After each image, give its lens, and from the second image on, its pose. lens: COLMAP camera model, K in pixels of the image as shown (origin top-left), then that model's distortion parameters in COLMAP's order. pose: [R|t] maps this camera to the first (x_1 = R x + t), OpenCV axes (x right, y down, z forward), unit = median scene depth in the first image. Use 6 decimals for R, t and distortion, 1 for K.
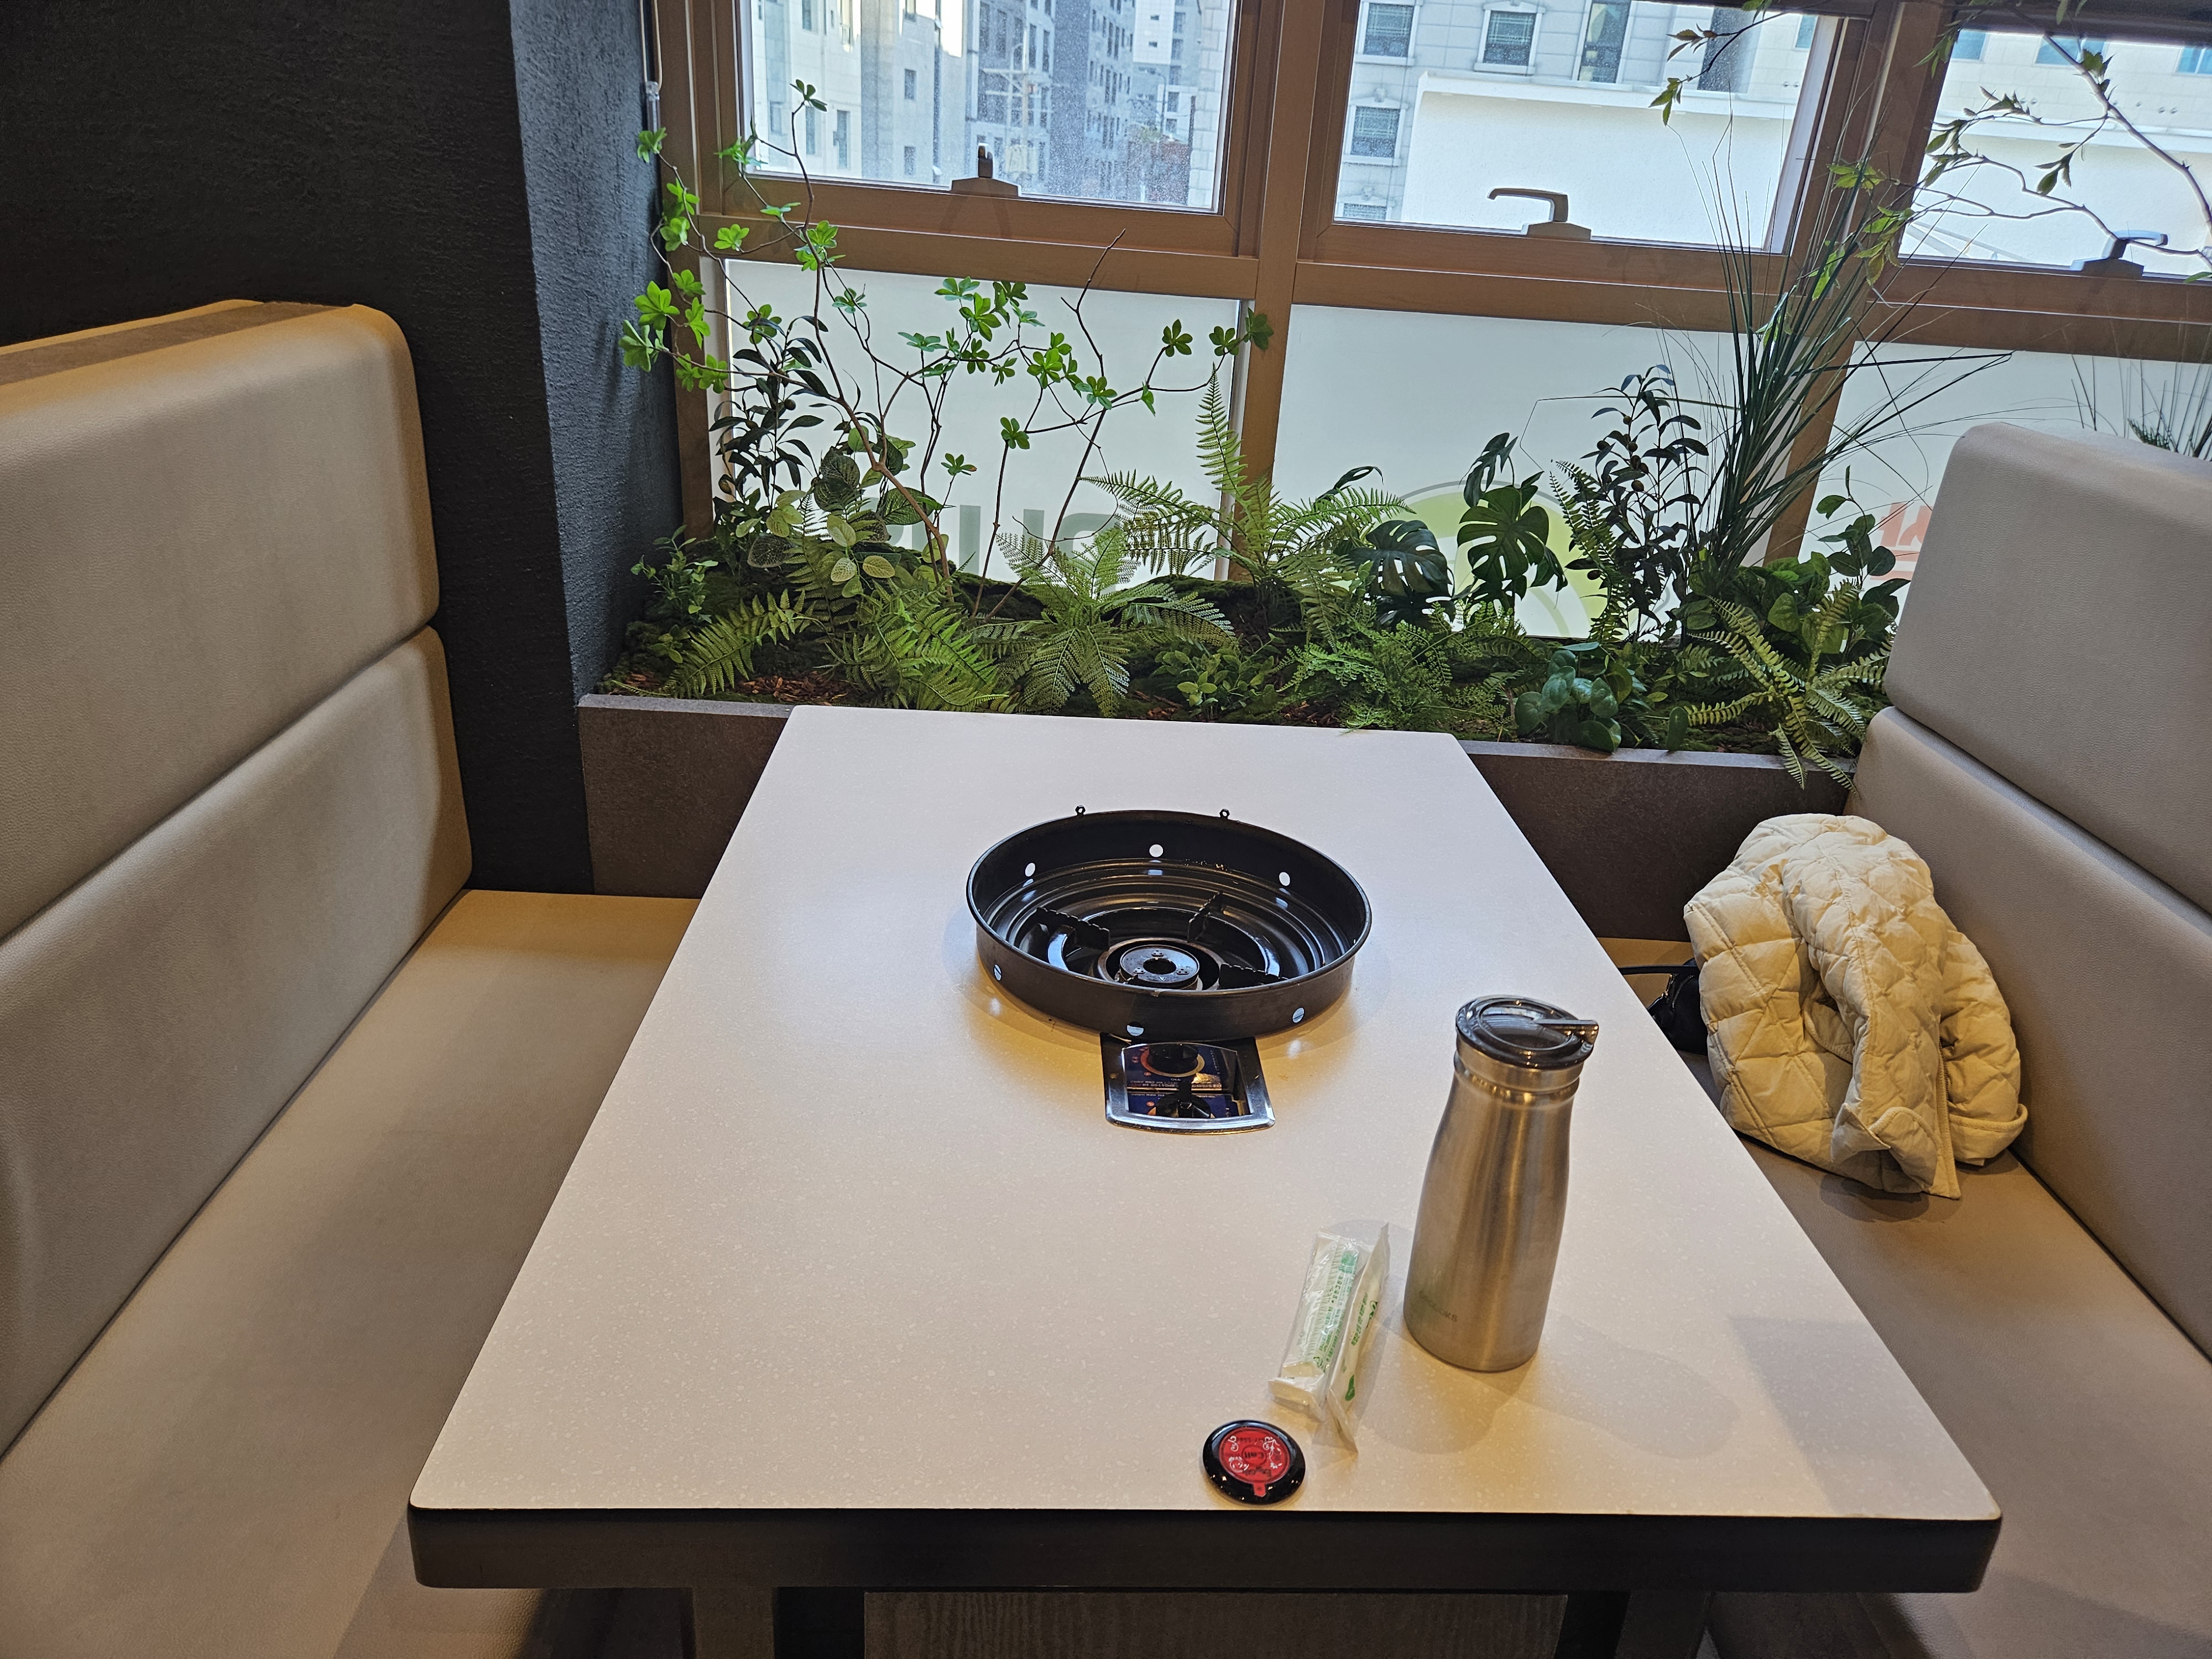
lens RADIAL K [[1477.3, 0, 1115.7], [0, 1477.3, 824.3], [0, 0, 1]] dist [0.019349, -0.021456]
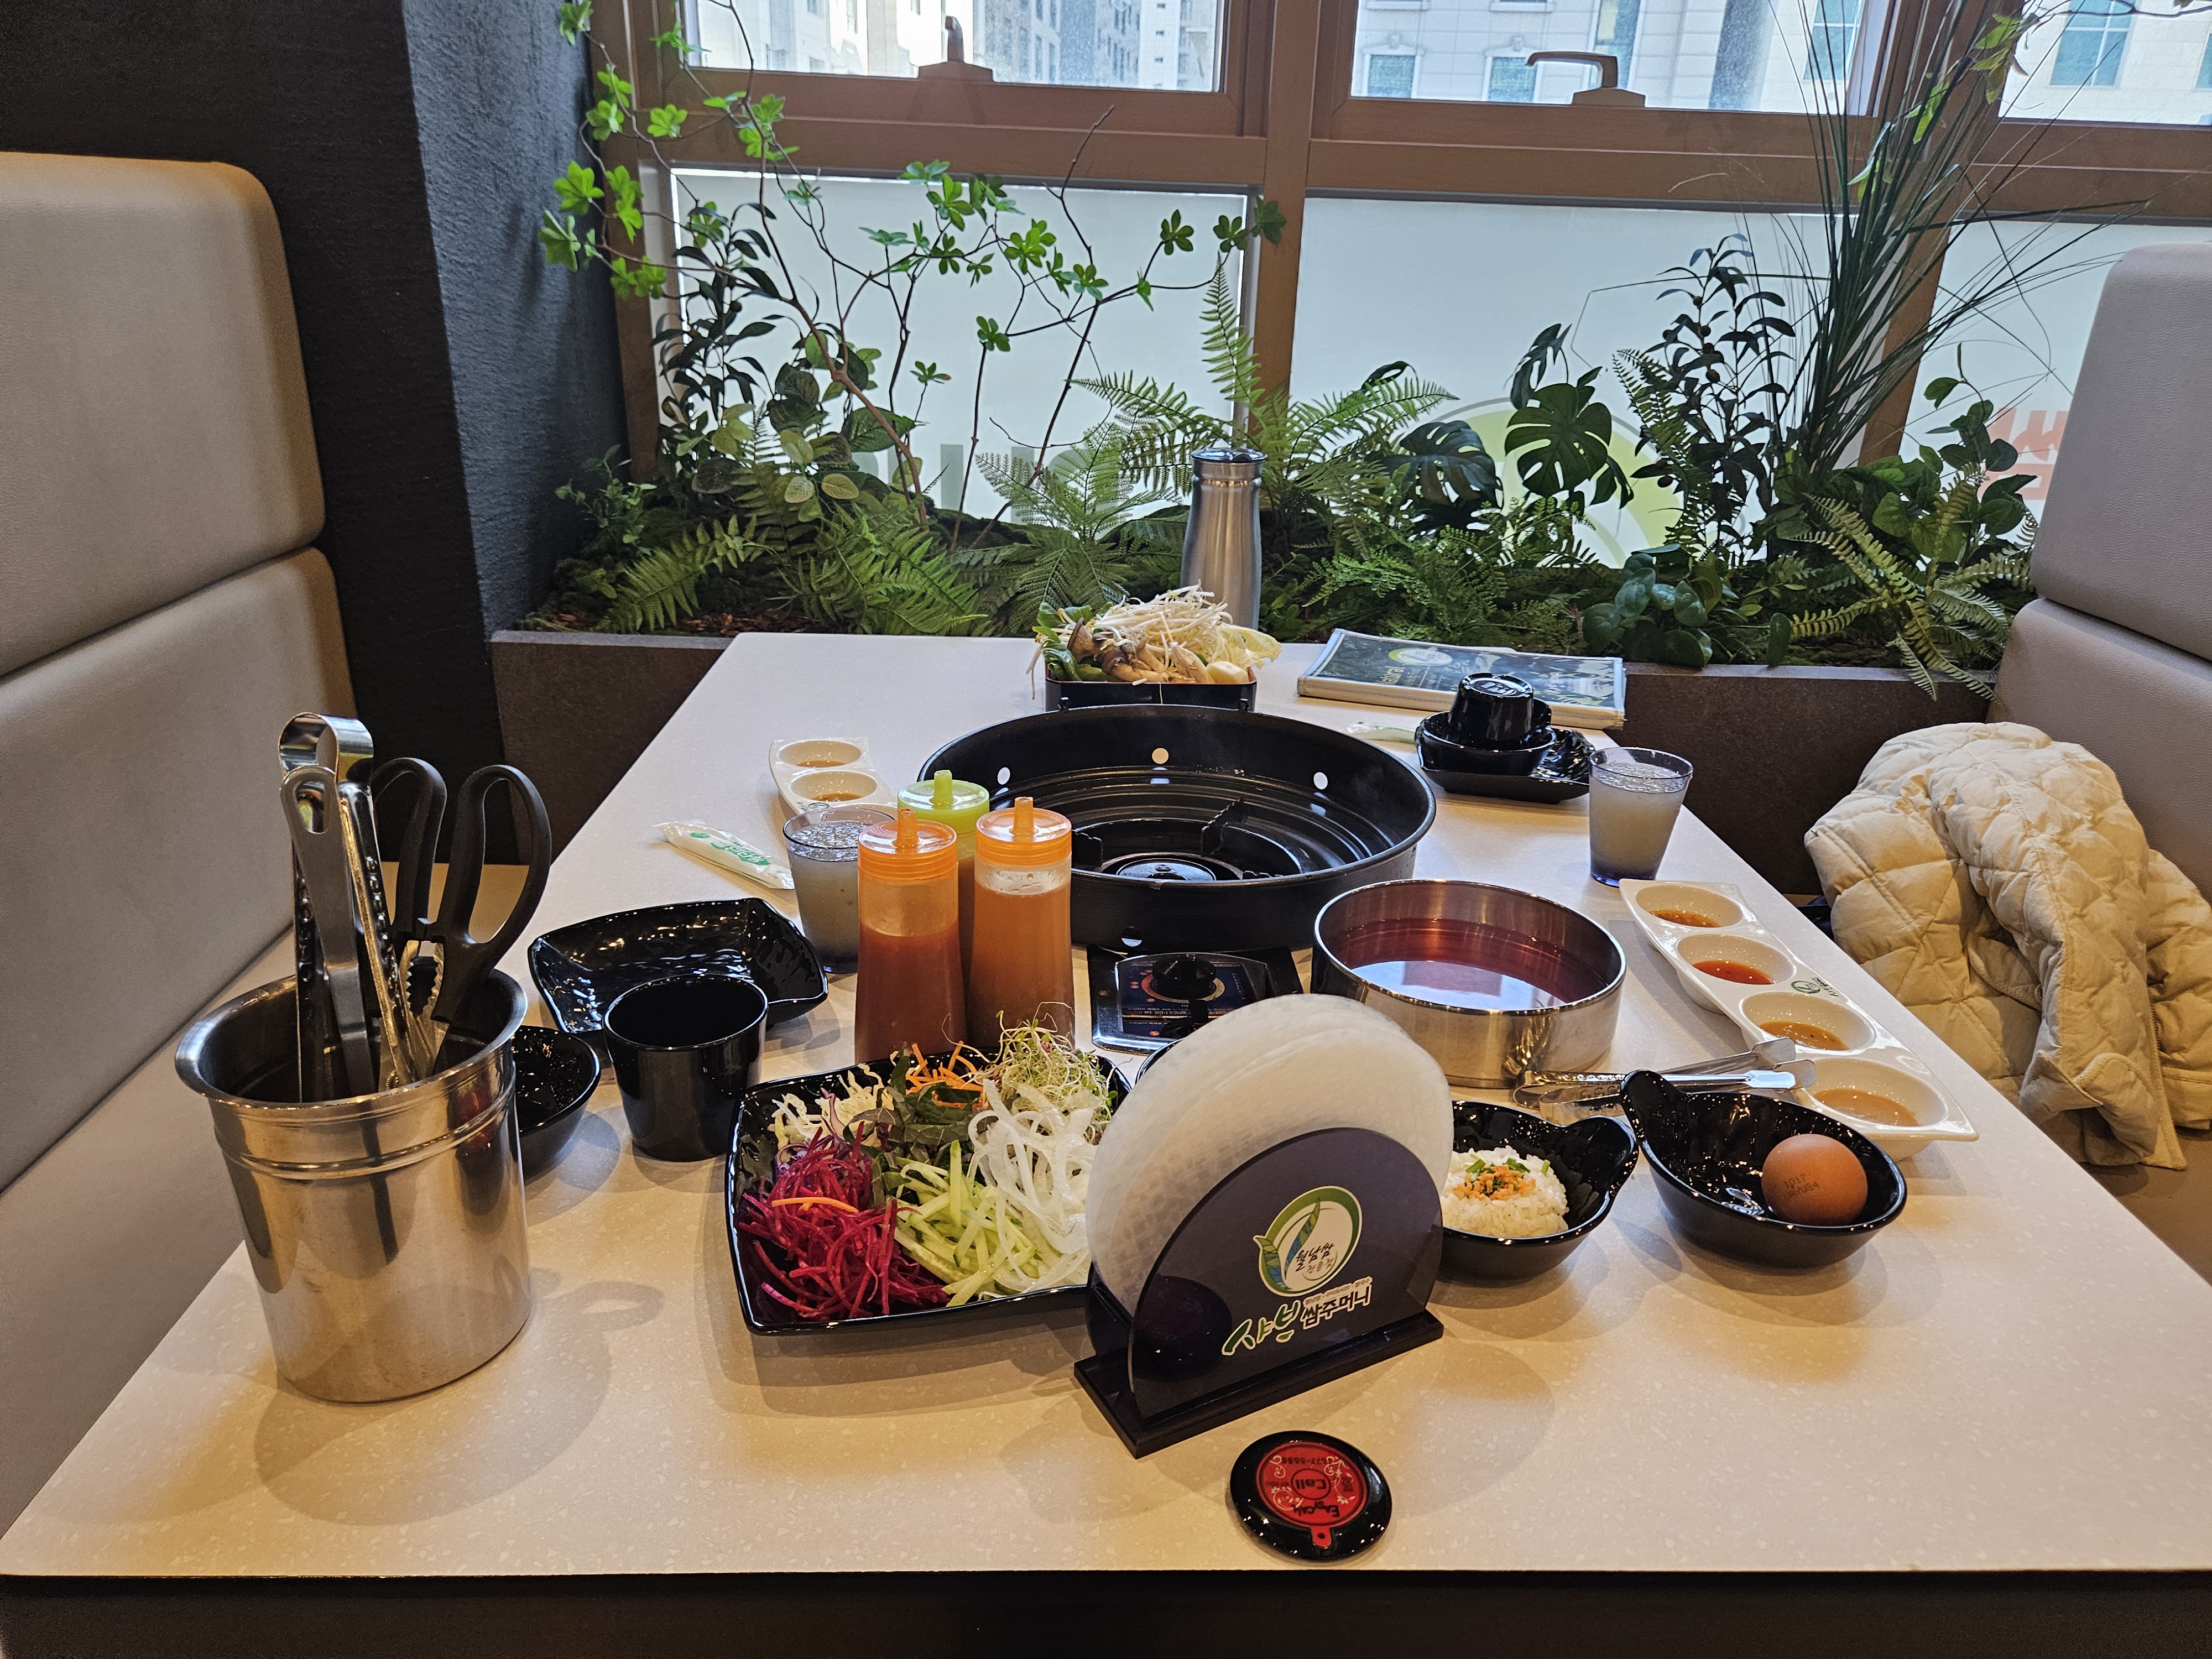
lens RADIAL K [[1477.3, 0, 1093.3], [0, 1477.3, 835.8], [0, 0, 1]] dist [0.019349, -0.021456]
pose [[0.999162, -0.026212, -0.031422, 0.010992], [0.025057, 0.999015, -0.036627, 0.067853], [0.032352, 0.035809, 0.998835, 0.141090]]
